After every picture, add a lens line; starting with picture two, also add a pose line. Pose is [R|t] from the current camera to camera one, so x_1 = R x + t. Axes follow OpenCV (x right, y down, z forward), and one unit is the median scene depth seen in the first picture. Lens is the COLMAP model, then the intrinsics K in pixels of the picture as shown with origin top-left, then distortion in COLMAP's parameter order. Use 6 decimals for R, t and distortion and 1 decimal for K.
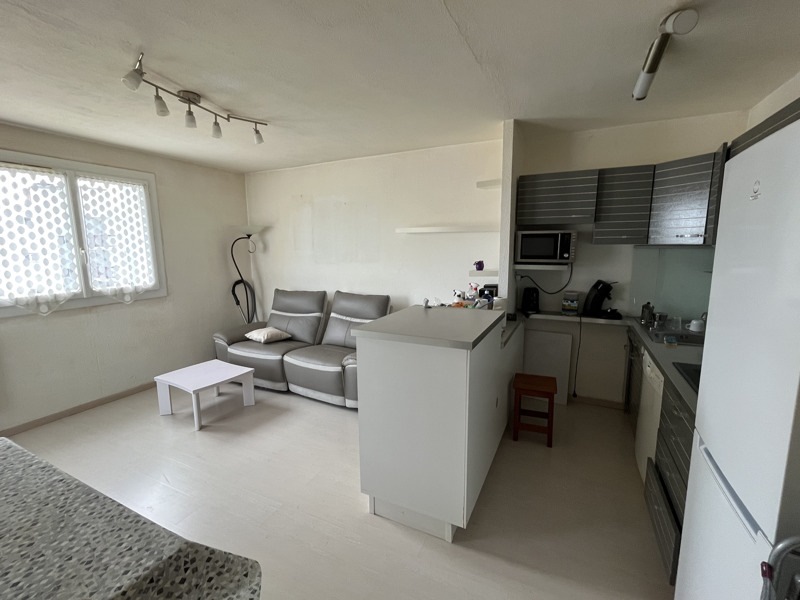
lens RADIAL K [[369.7, 0, 400.0], [0, 369.7, 300.0], [0, 0, 1]] dist [-0.000859, -0.000408]
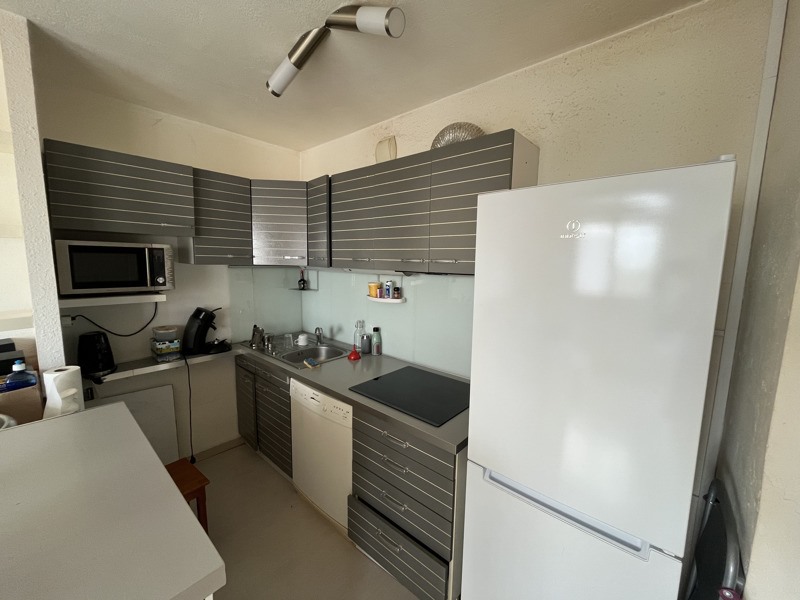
lens RADIAL K [[323.1, 0, 400.0], [0, 323.1, 300.0], [0, 0, 1]] dist [-0.001741, 0.000036]
pose [[0.274002, -0.104177, 0.956070, -0.013413], [0.126965, 0.989333, 0.071414, -0.069509], [-0.953311, 0.101820, 0.284306, 0.400016]]
